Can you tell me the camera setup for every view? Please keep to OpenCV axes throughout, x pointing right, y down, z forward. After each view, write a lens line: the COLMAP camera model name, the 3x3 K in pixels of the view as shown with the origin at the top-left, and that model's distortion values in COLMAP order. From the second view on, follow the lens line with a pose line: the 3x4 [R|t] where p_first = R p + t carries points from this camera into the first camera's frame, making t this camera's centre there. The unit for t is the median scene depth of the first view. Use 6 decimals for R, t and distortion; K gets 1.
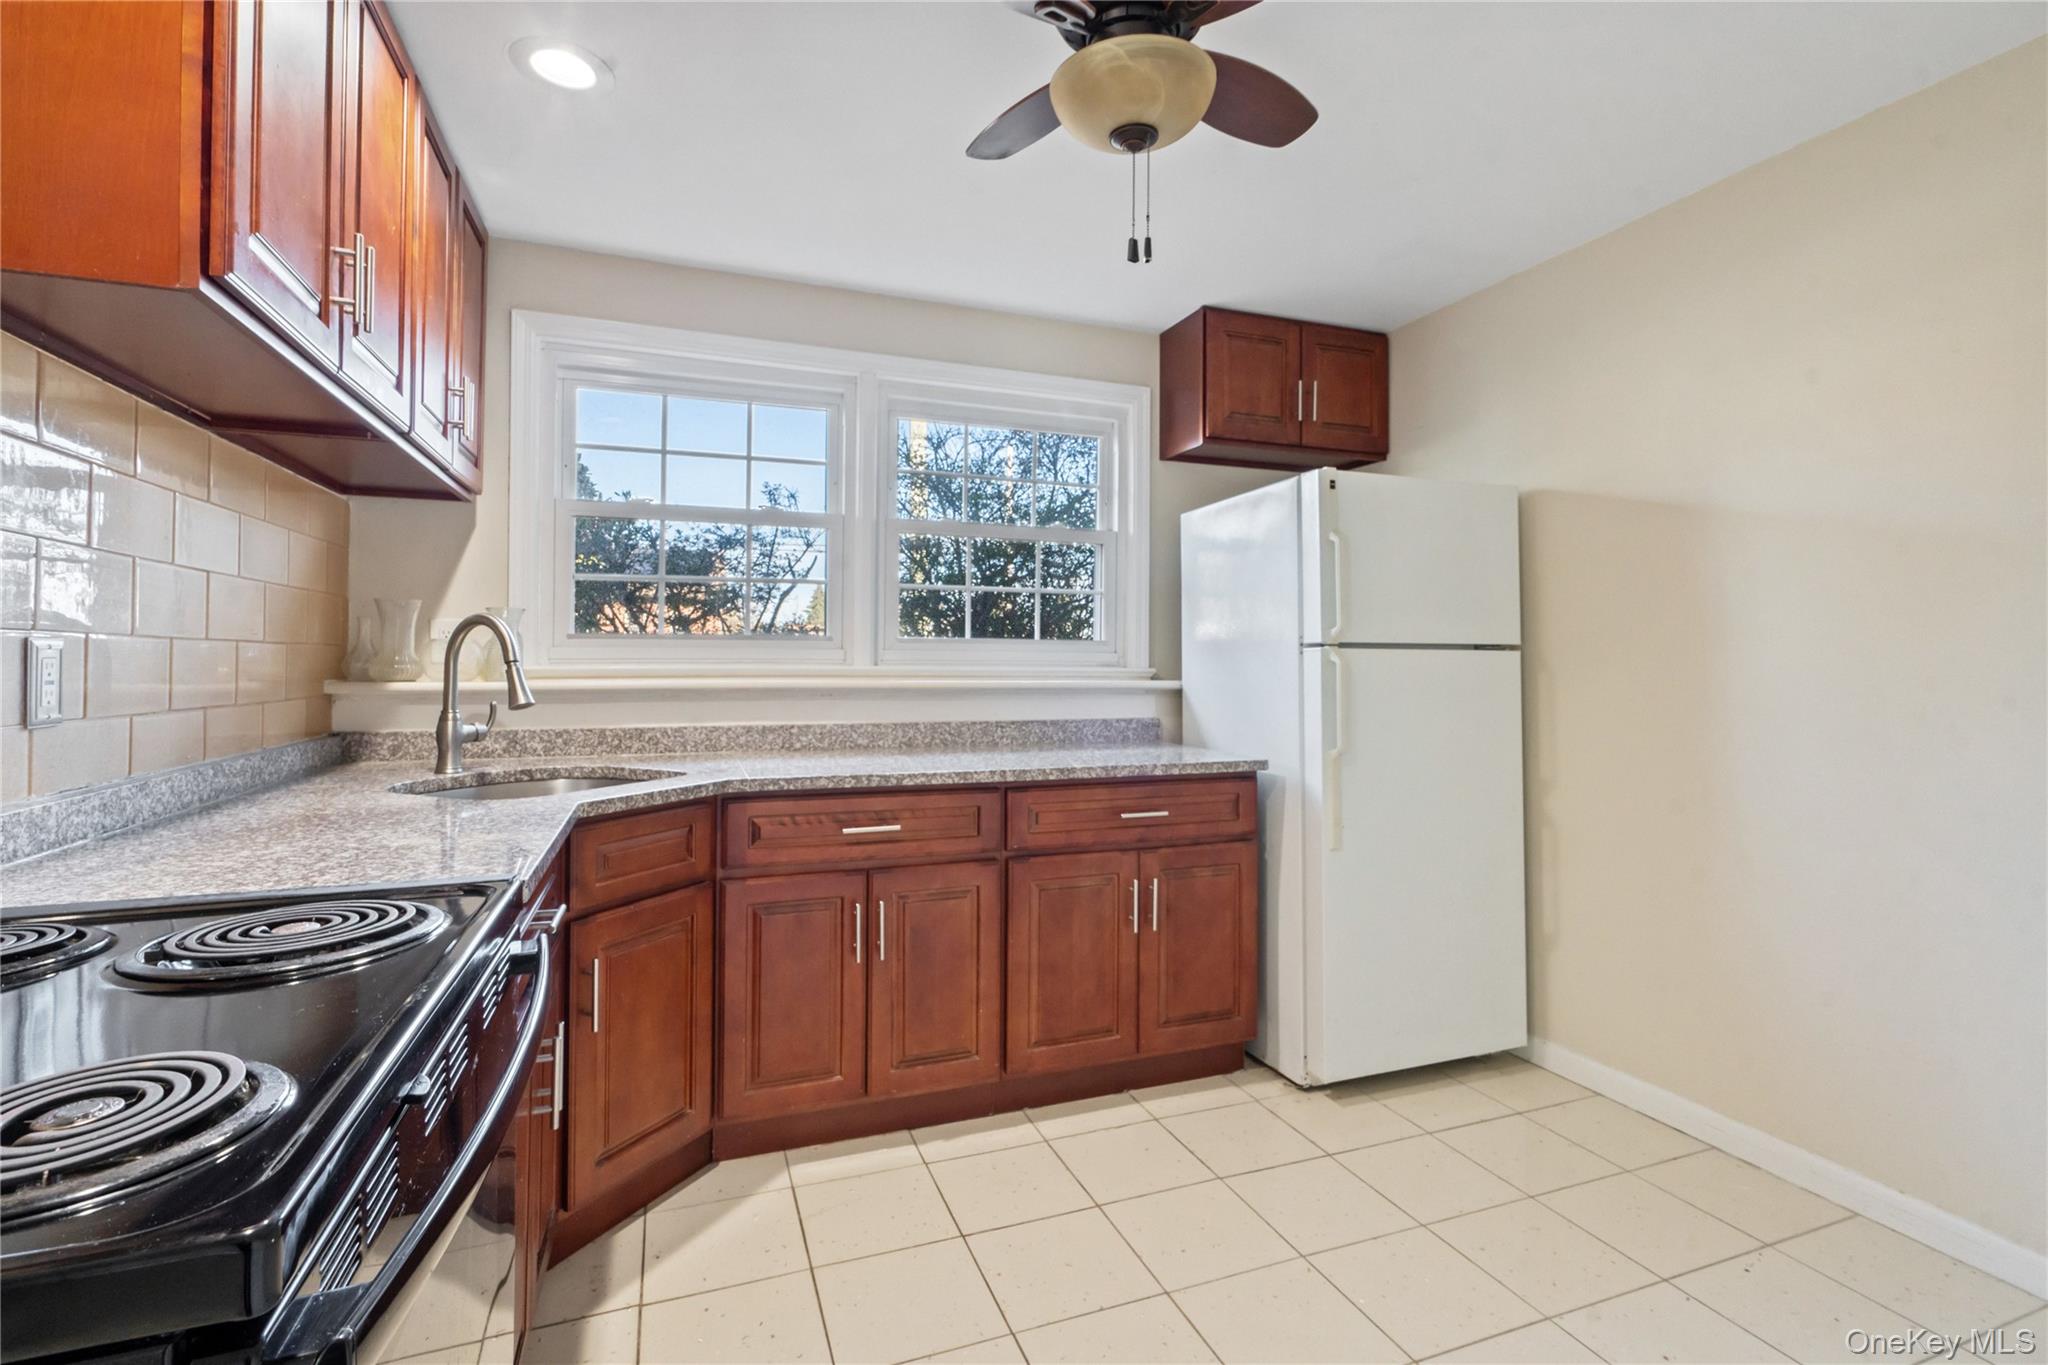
lens RADIAL K [[960.1, 0, 1032.4], [0, 960.1, 651.2], [0, 0, 1]] dist [-0.001411, 0.000749]
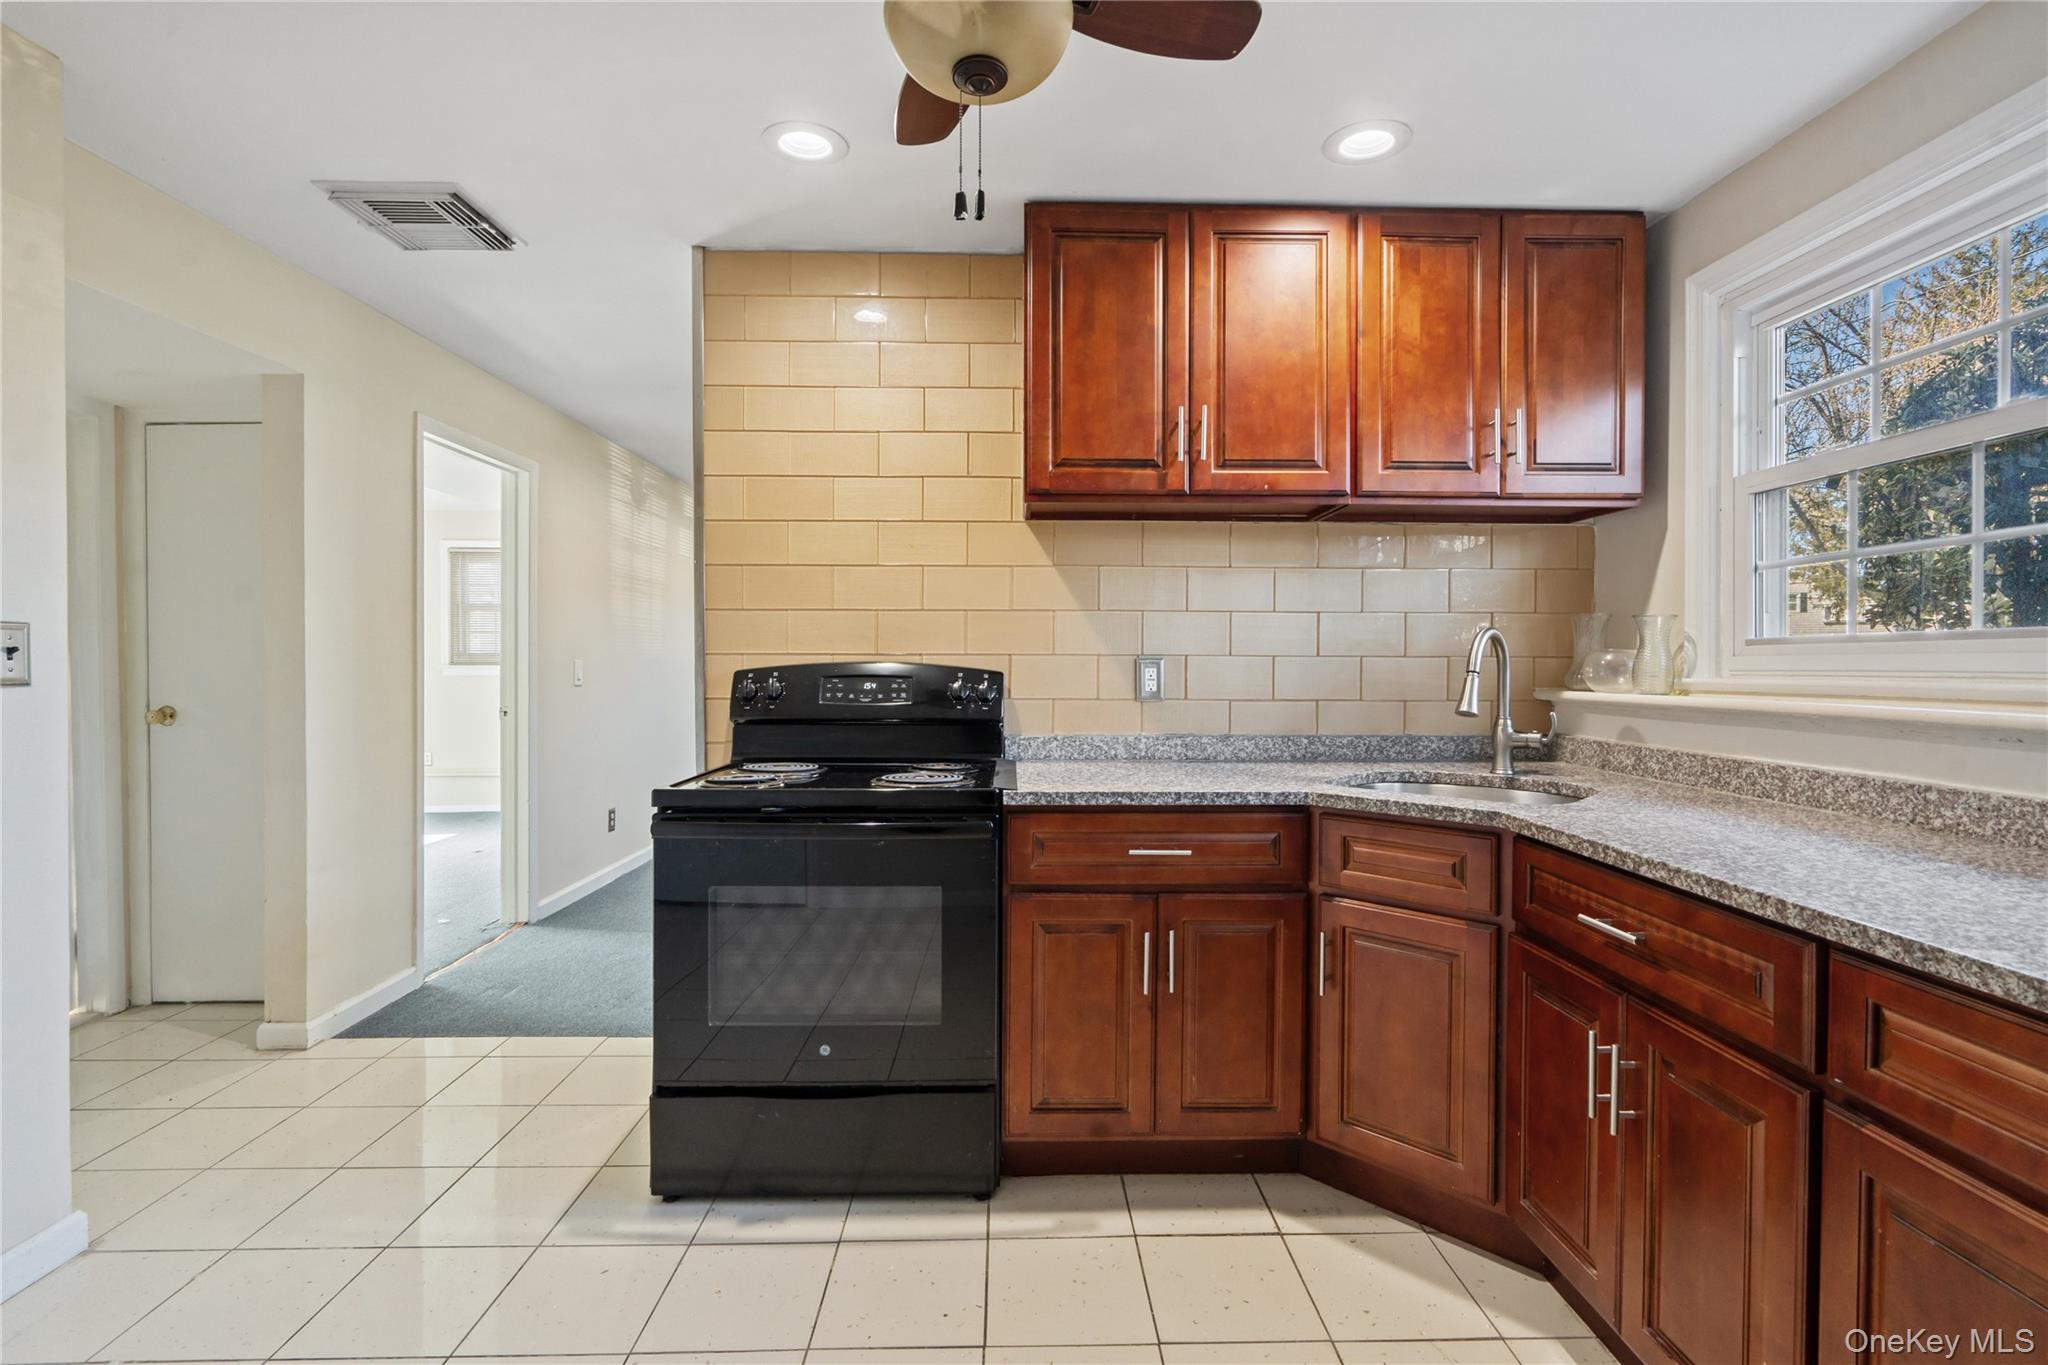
lens RADIAL K [[921.1, 0, 1028.7], [0, 921.1, 669.0], [0, 0, 1]] dist [-0.000269, 0.000740]
pose [[-0.337633, -0.001465, -0.941277, 0.492413], [0.004004, 0.999988, -0.002993, 0.007117], [0.941269, -0.004780, -0.337623, 0.737551]]
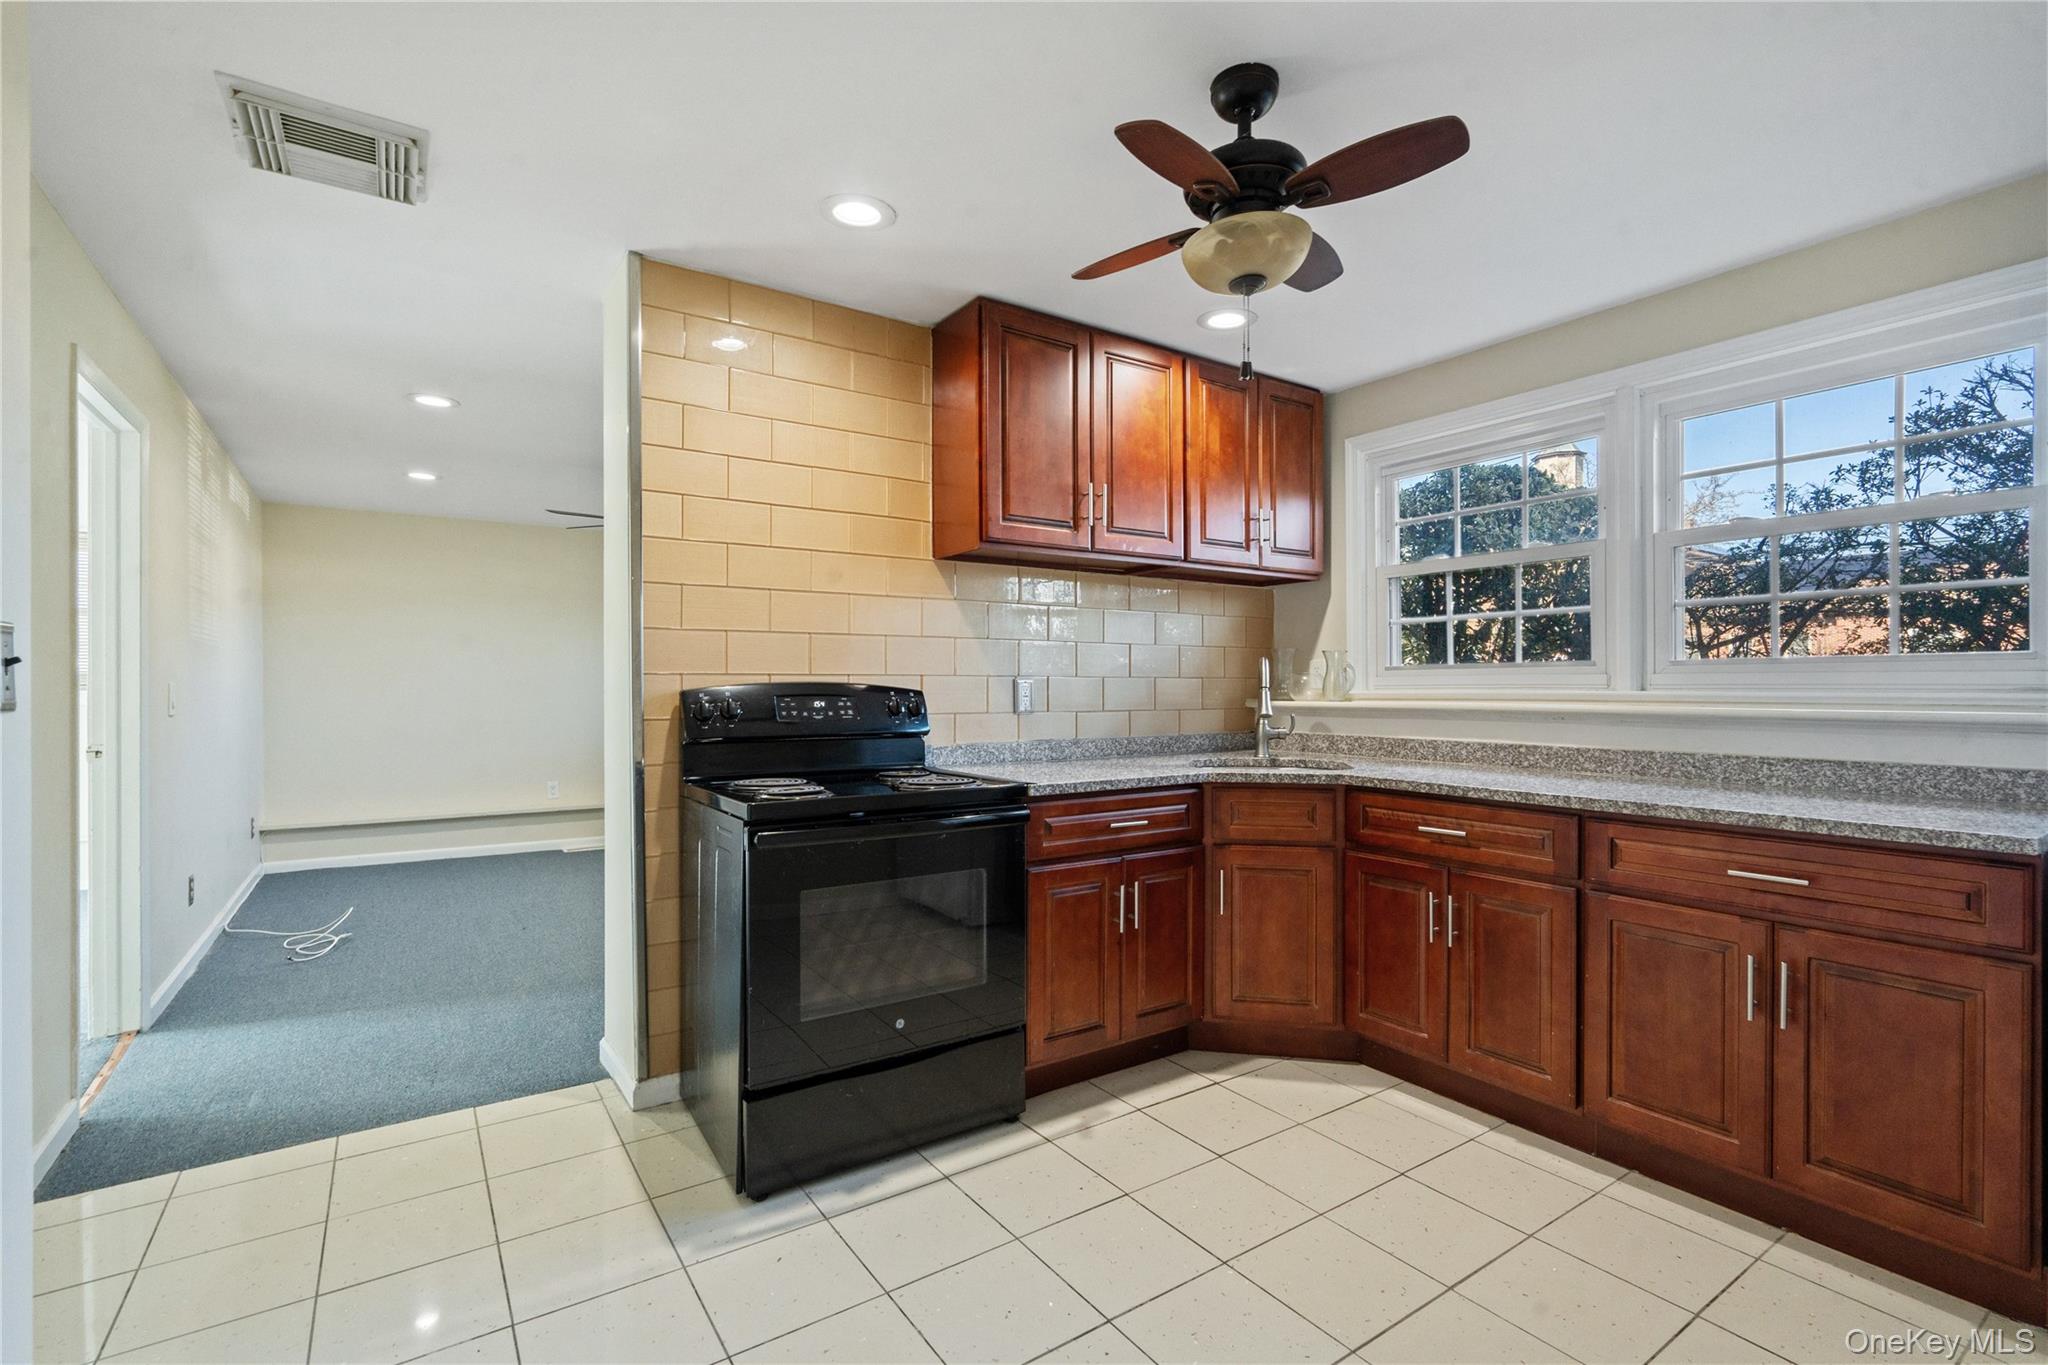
lens RADIAL K [[920.9, 0, 1011.8], [0, 920.9, 685.9], [0, 0, 1]] dist [-0.003177, -0.000216]
pose [[0.218148, -0.006239, -0.975896, 0.704189], [0.012127, 0.999920, -0.003682, 0.007334], [0.975840, -0.011031, 0.218206, 0.222856]]
